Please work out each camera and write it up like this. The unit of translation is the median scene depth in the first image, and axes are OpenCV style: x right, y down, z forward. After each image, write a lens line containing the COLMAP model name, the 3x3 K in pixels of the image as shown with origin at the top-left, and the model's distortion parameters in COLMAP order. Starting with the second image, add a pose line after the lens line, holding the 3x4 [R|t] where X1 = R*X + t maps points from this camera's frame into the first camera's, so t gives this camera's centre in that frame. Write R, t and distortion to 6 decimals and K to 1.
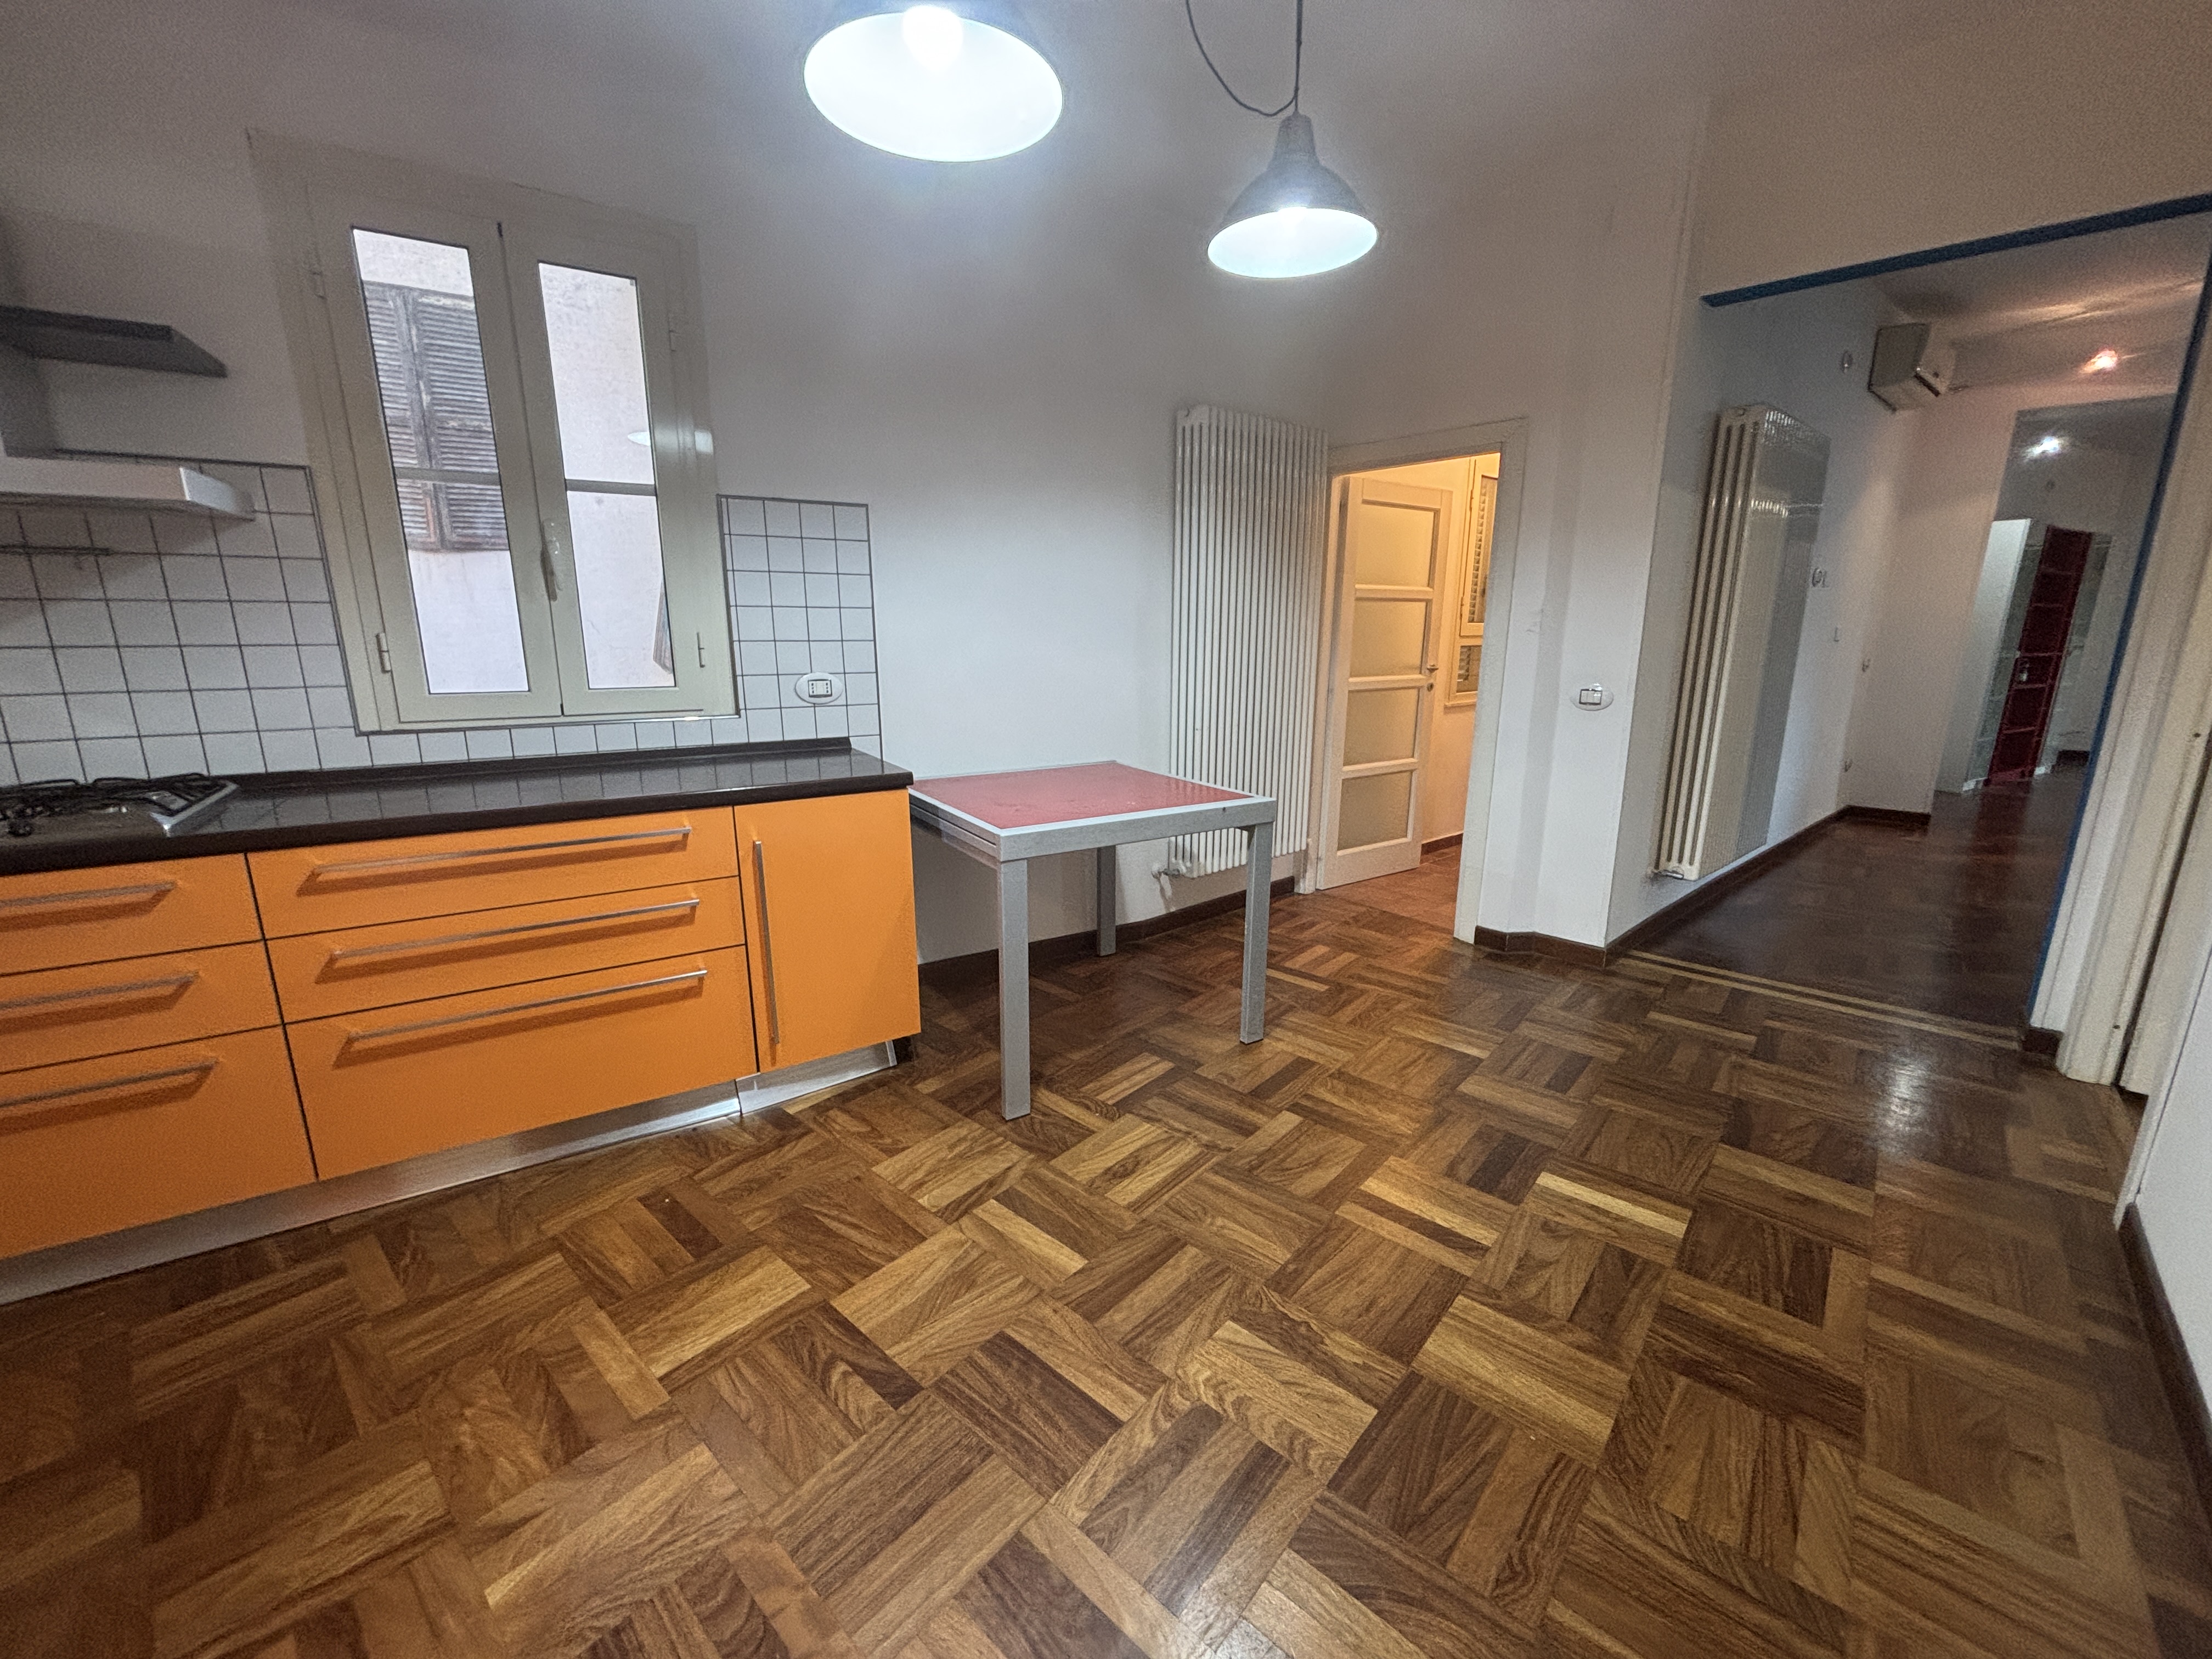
lens RADIAL K [[894.7, 0, 1102.7], [0, 894.7, 829.5], [0, 0, 1]] dist [0.000654, 0.001405]
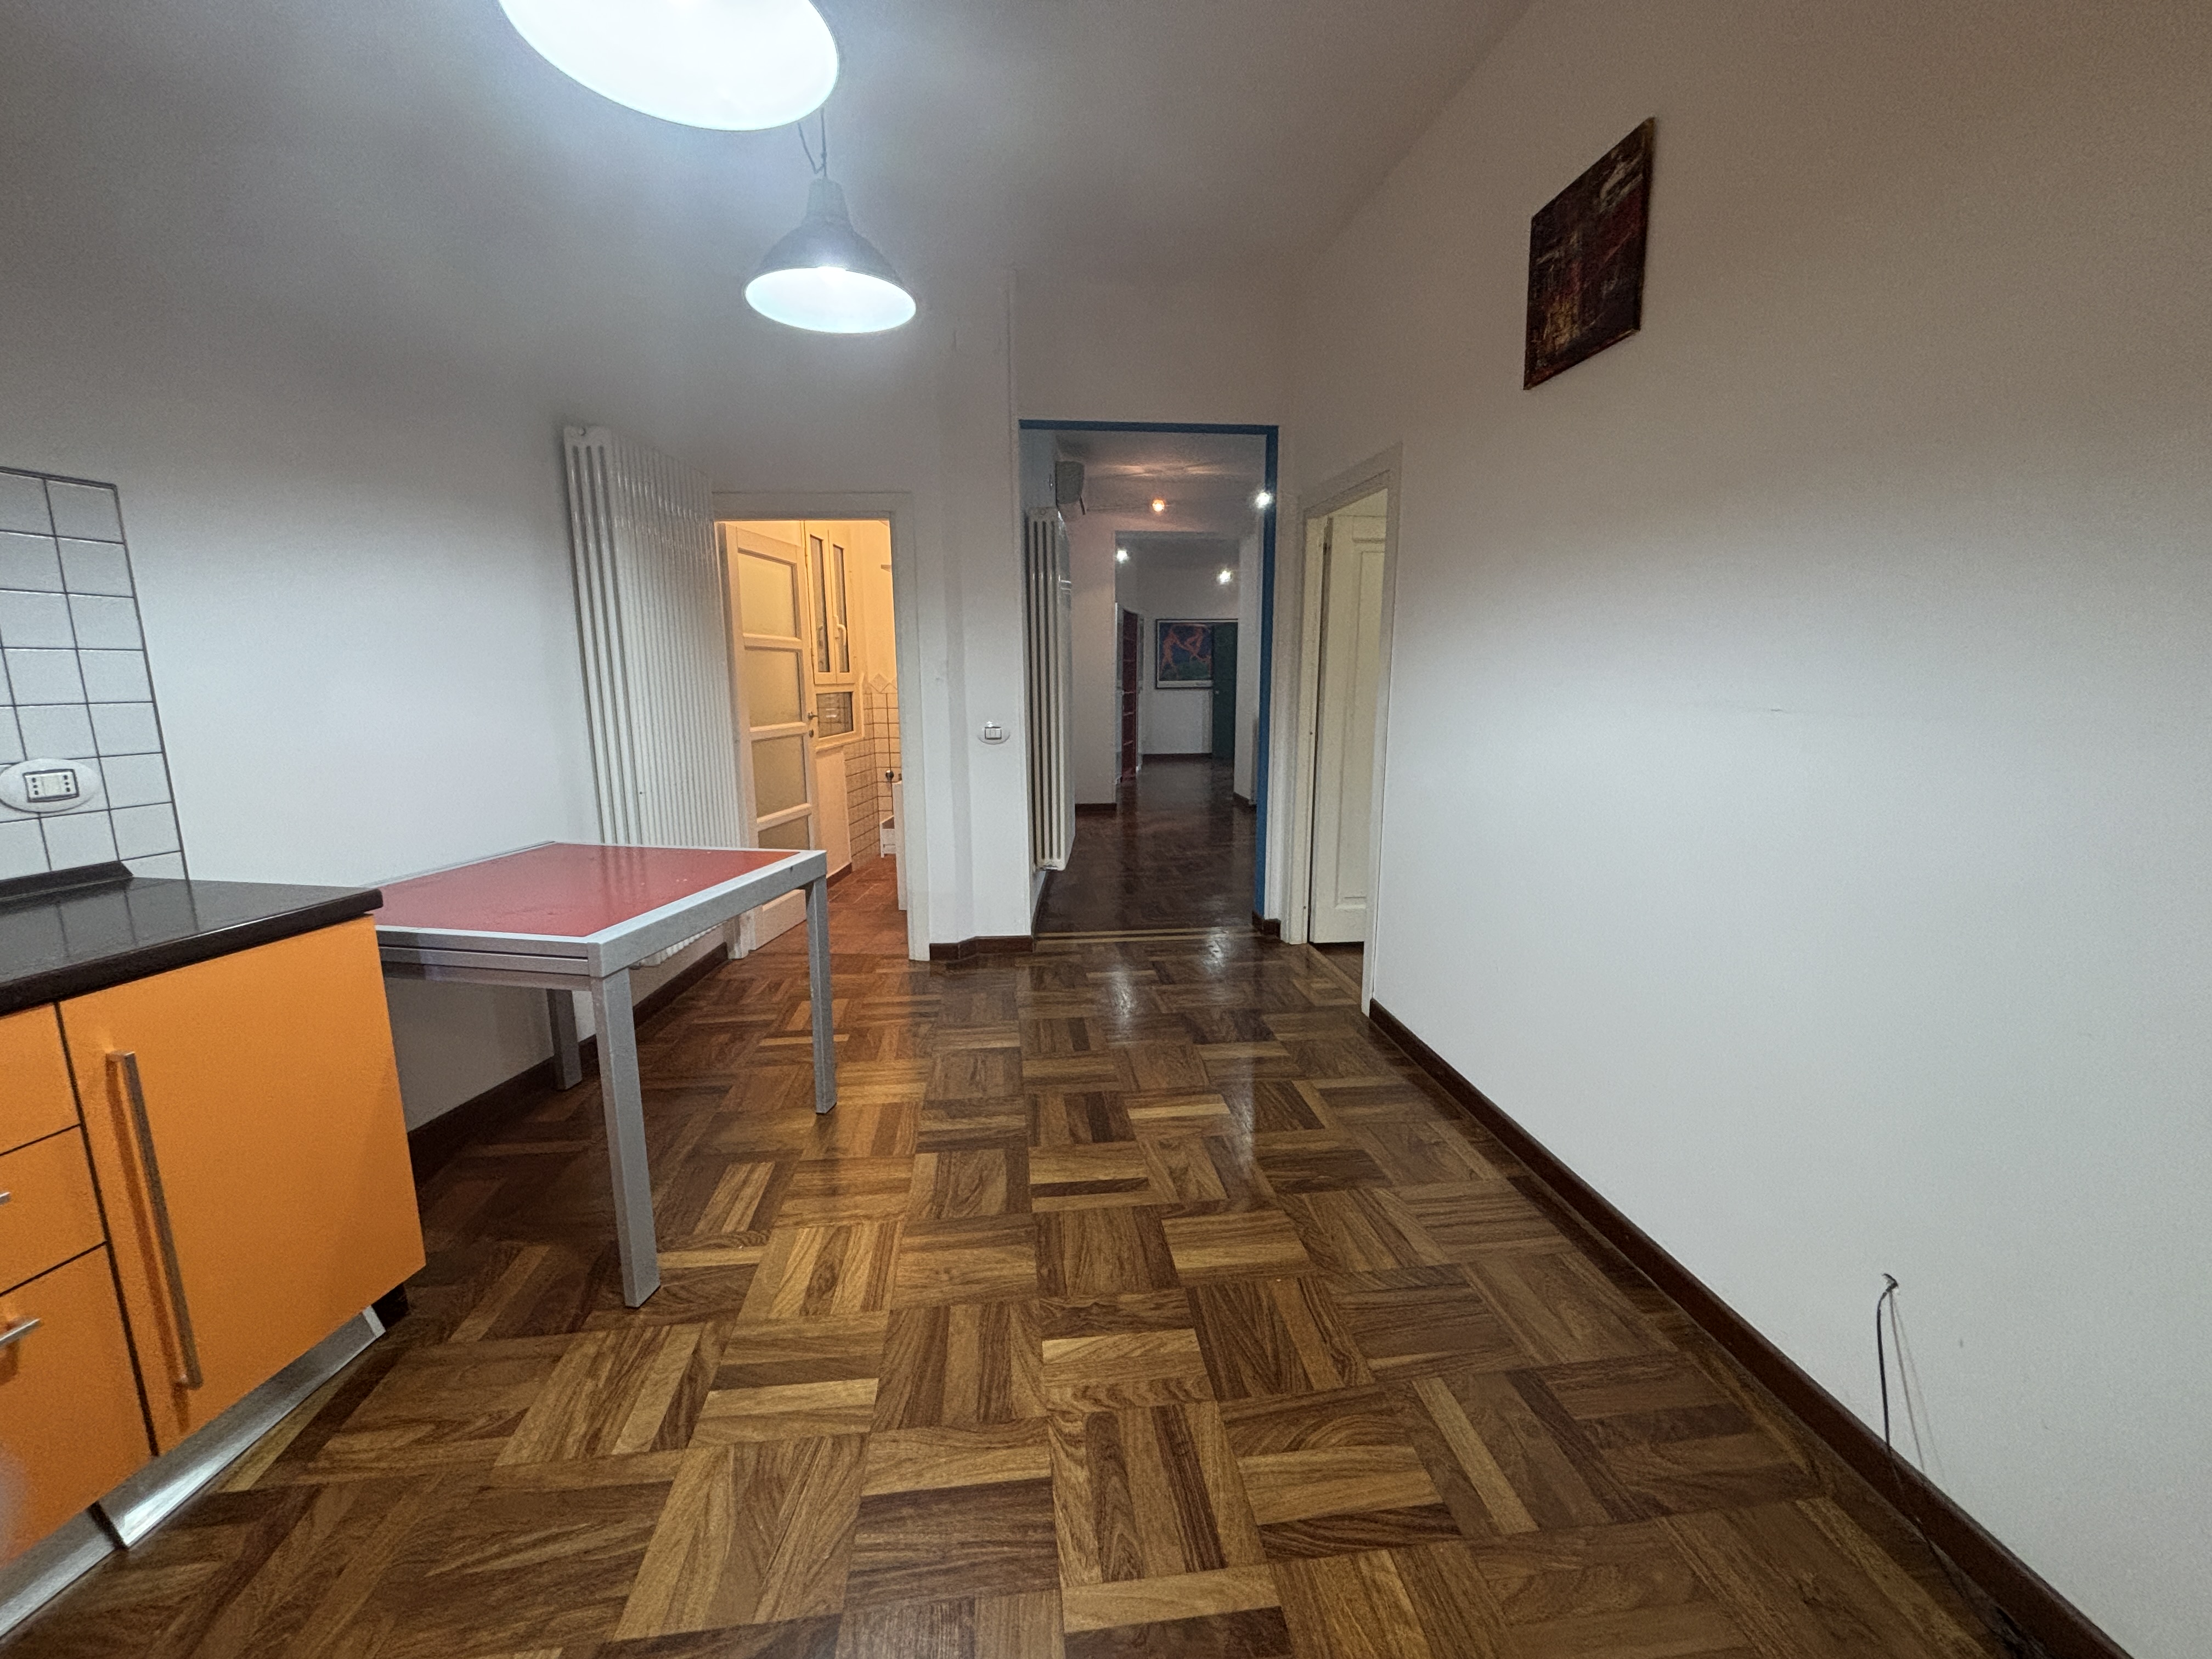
lens RADIAL K [[894.7, 0, 1102.0], [0, 894.7, 828.6], [0, 0, 1]] dist [0.000654, 0.001405]
pose [[0.666959, -0.133639, 0.733012, -0.371982], [0.173282, 0.984630, 0.021845, -0.031829], [-0.724665, 0.112448, 0.679865, 0.141447]]
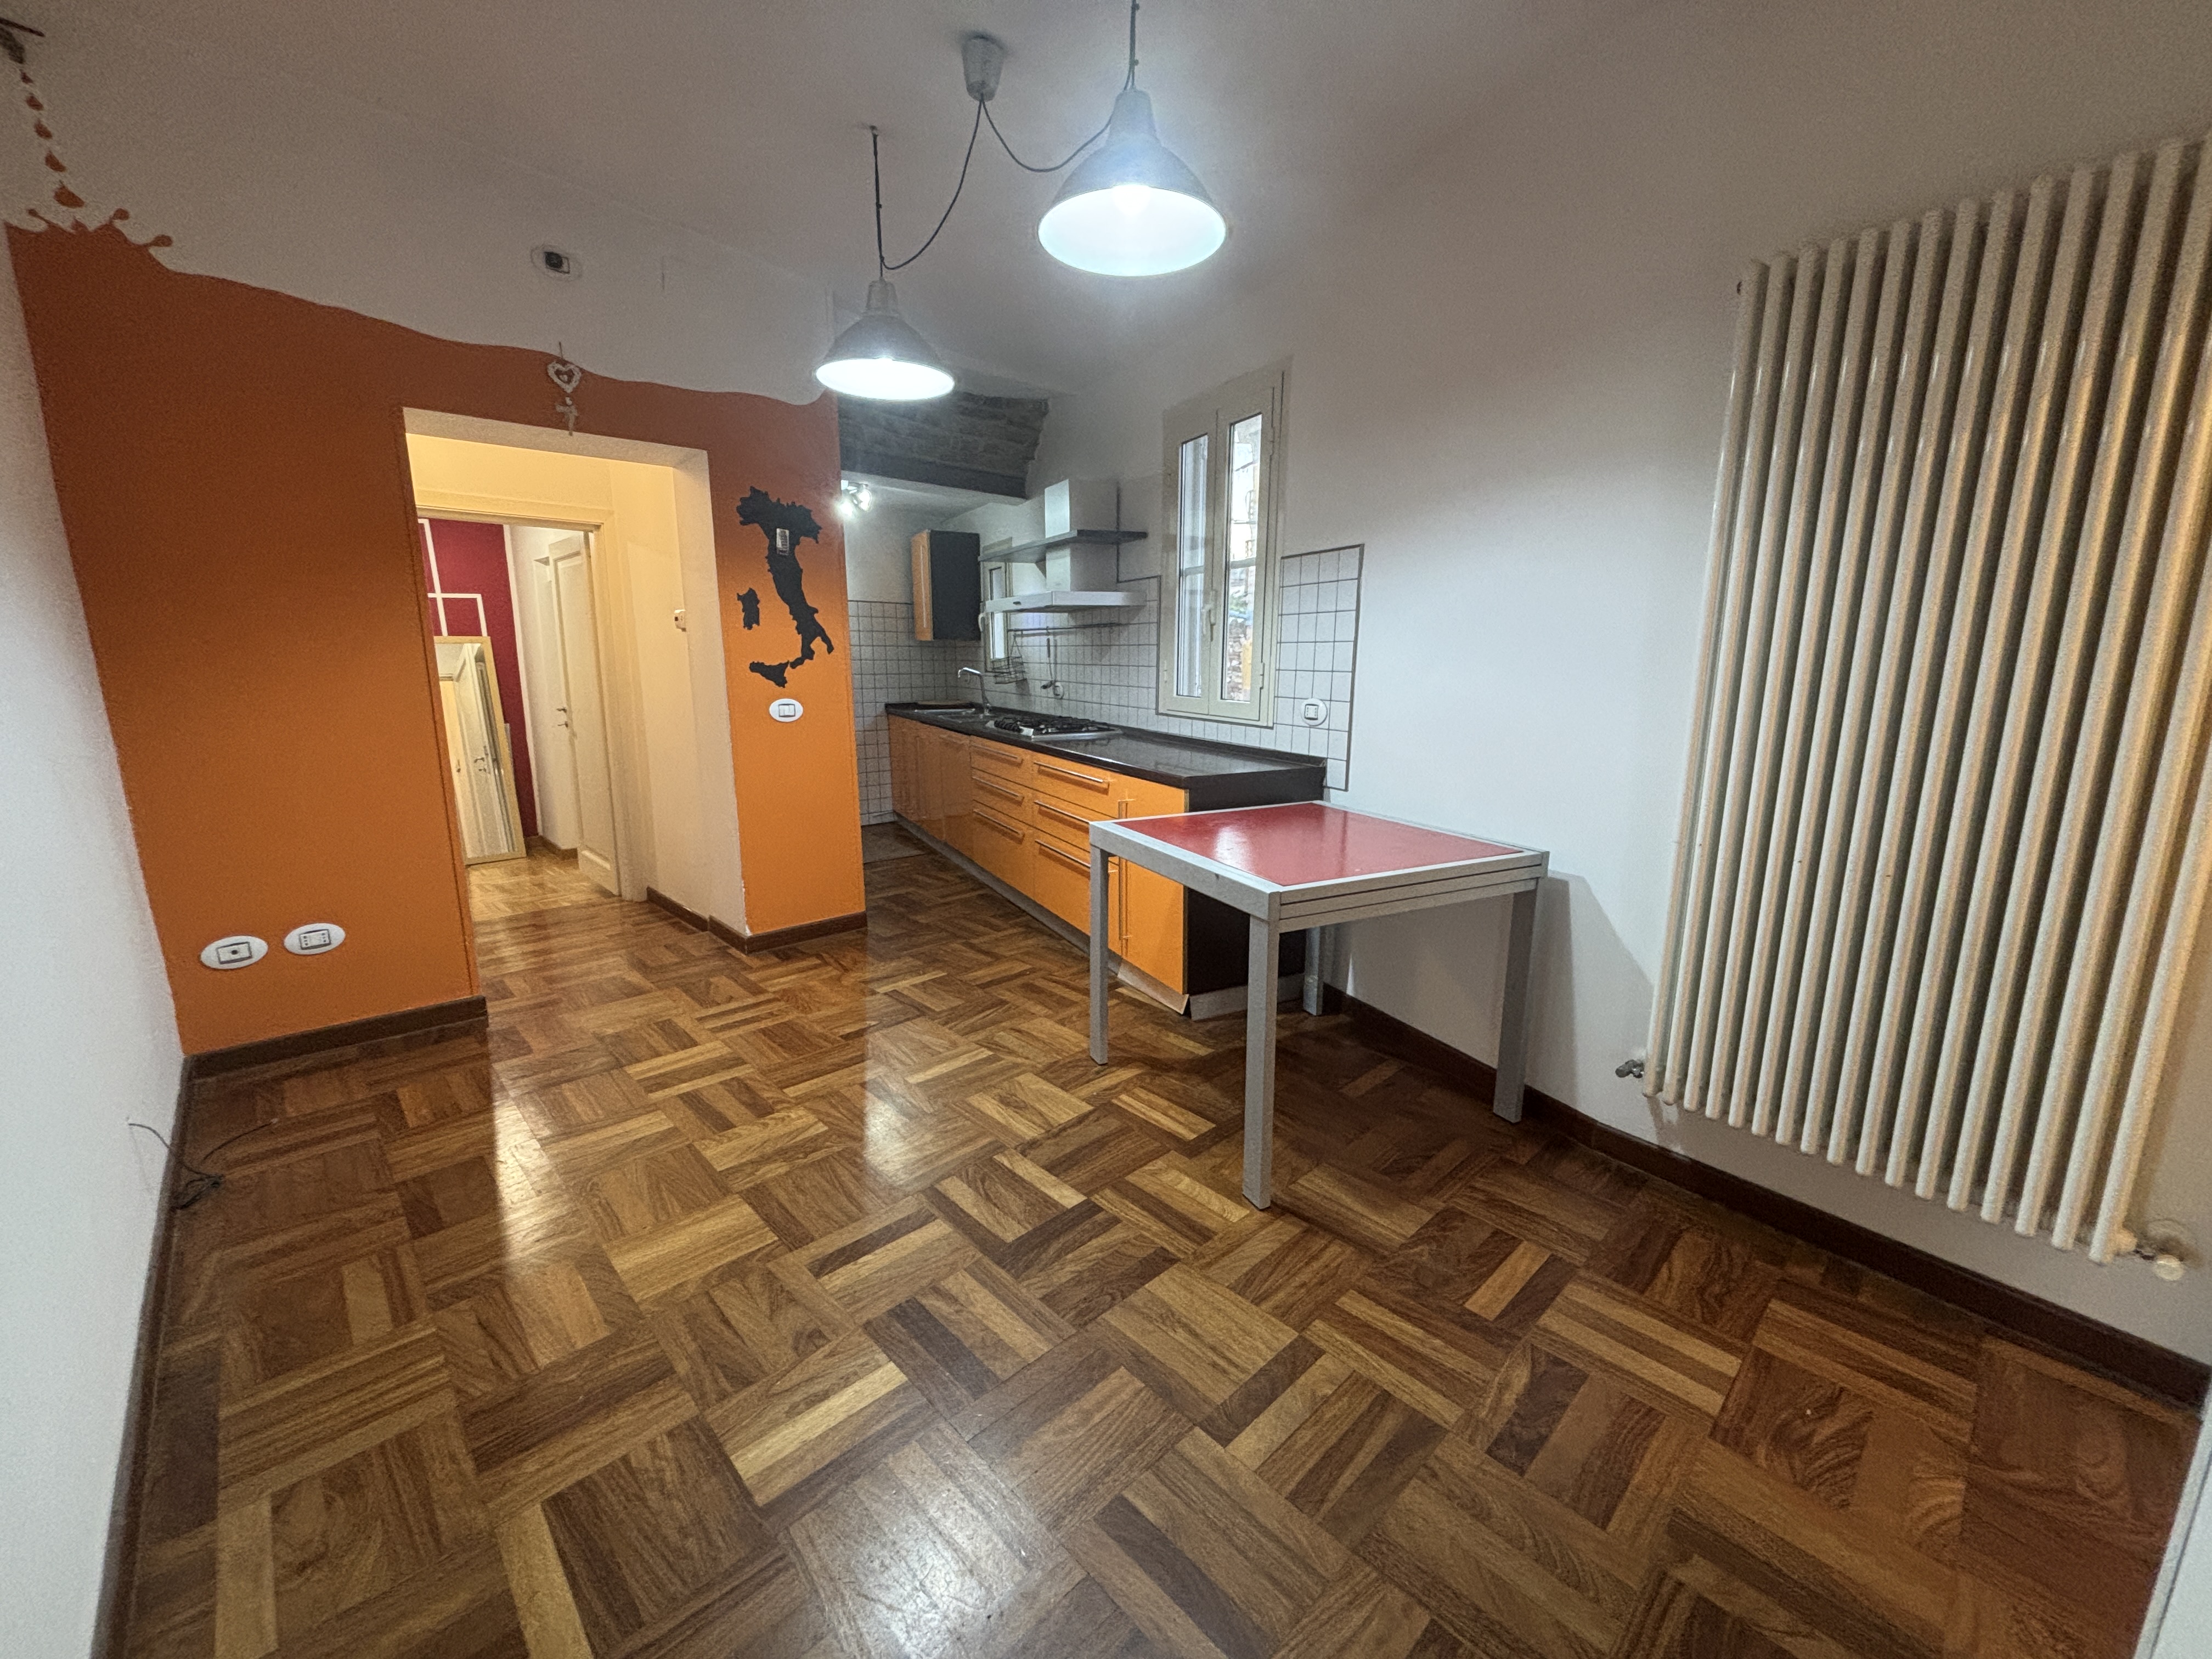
lens RADIAL K [[894.7, 0, 1107.4], [0, 894.7, 826.9], [0, 0, 1]] dist [0.000654, 0.001405]
pose [[-0.087817, 0.190644, -0.977723, 1.093819], [-0.226659, 0.951945, 0.205975, -0.247815], [0.970007, 0.239698, -0.040386, 1.052042]]
